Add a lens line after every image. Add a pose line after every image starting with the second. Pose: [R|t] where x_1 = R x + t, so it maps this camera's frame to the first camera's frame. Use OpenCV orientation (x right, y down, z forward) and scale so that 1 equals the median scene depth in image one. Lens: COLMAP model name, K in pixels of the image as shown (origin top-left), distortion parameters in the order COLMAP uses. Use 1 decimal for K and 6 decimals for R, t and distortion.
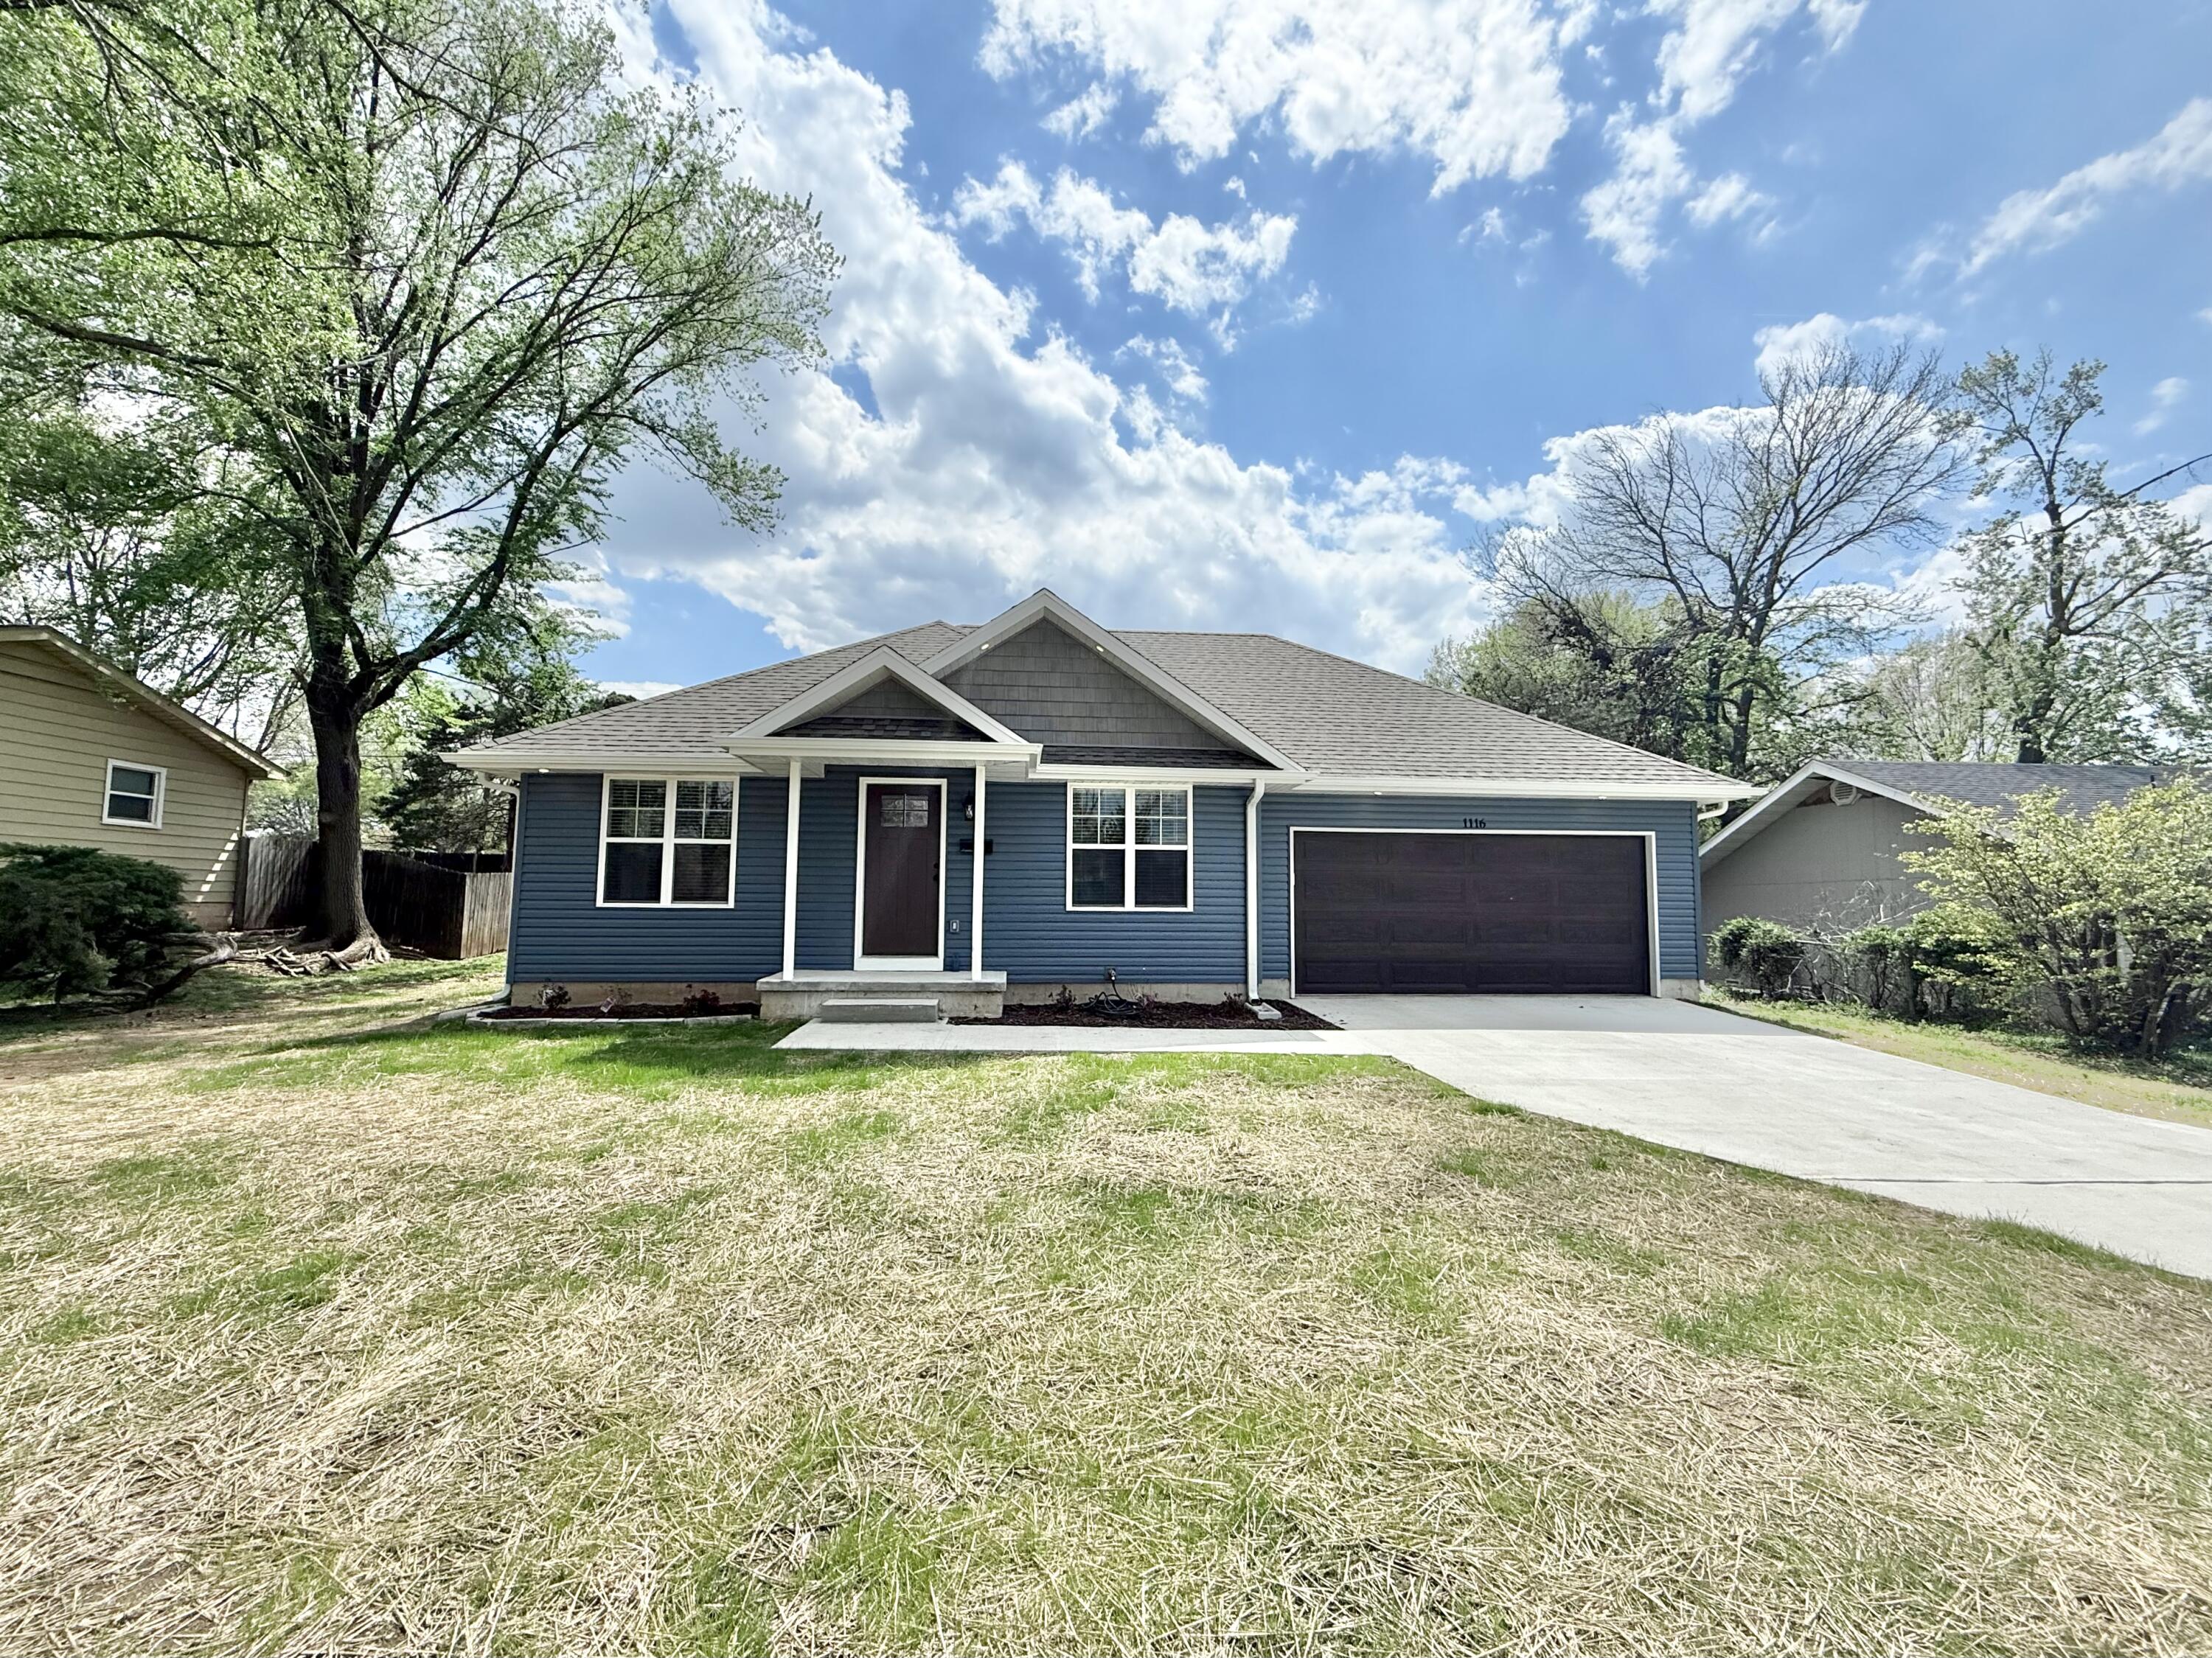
lens RADIAL K [[896.8, 0, 1102.5], [0, 896.8, 830.2], [0, 0, 1]] dist [-0.000233, 0.000113]
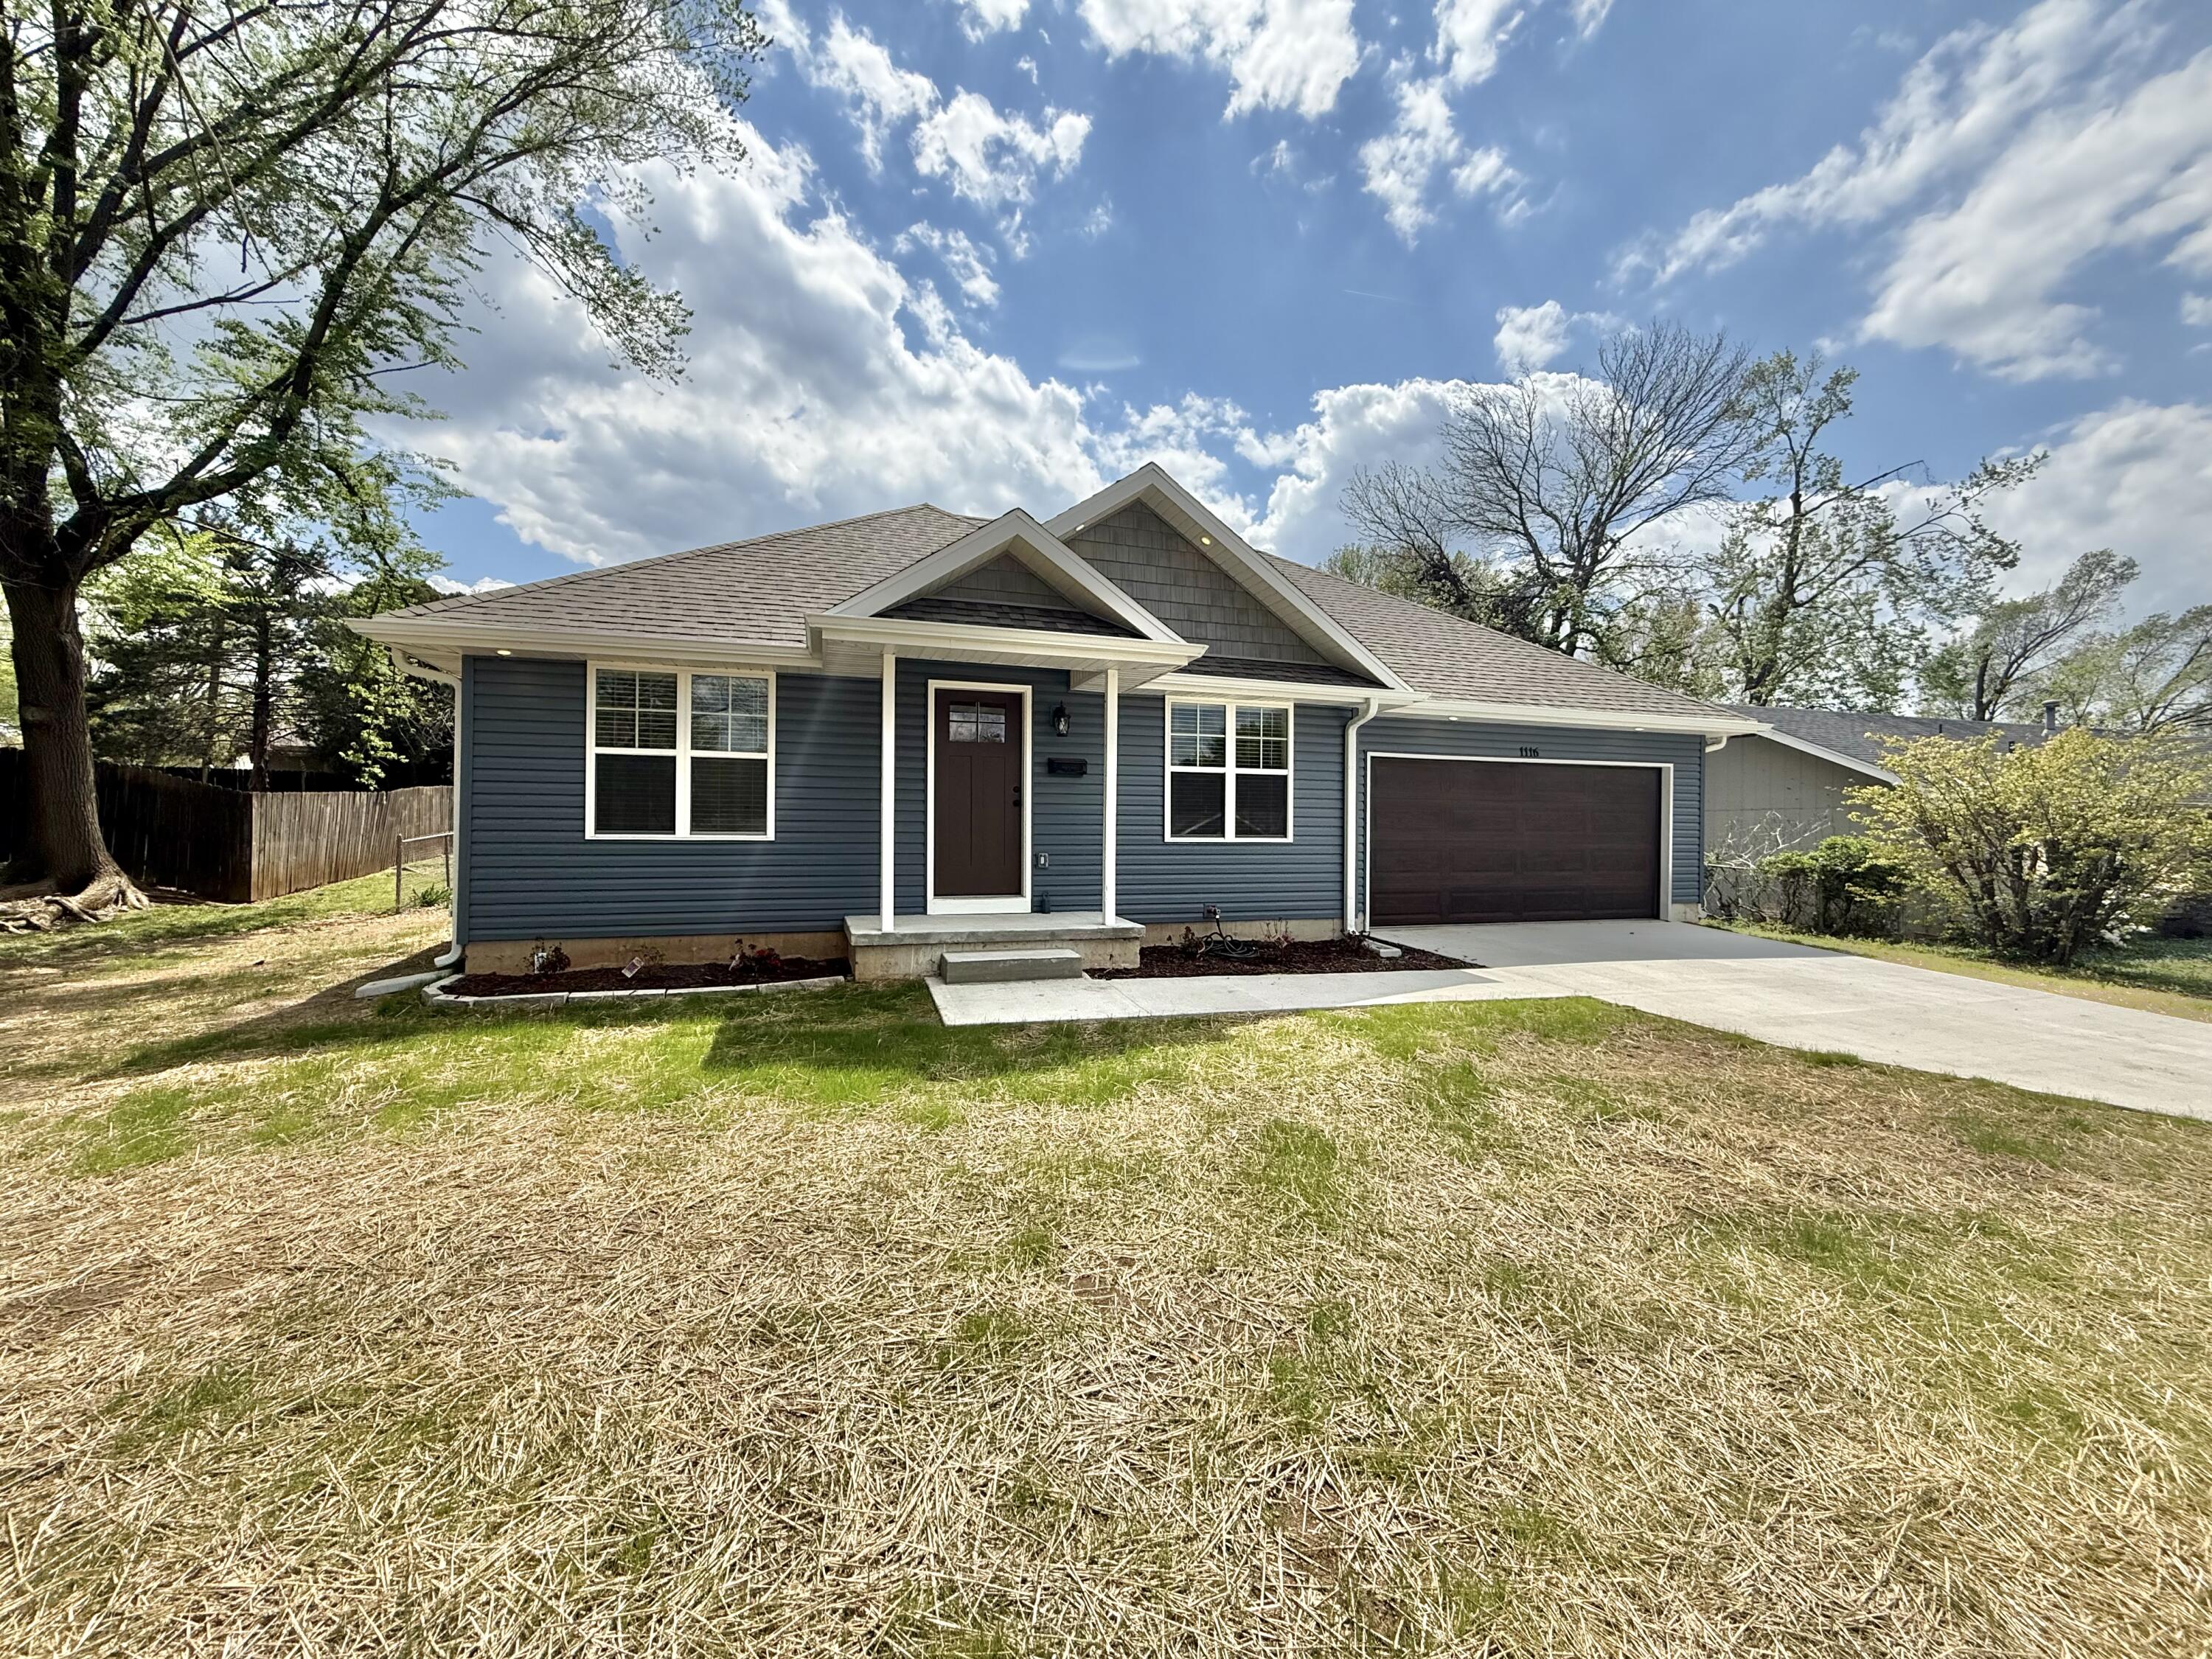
lens RADIAL K [[864.7, 0, 1100.2], [0, 864.7, 828.7], [0, 0, 1]] dist [-0.001020, -0.000200]
pose [[0.974418, 0.000140, 0.224742, -0.286739], [-0.018686, 0.996588, 0.080393, 0.009768], [-0.223964, -0.082536, 0.971096, 0.187493]]
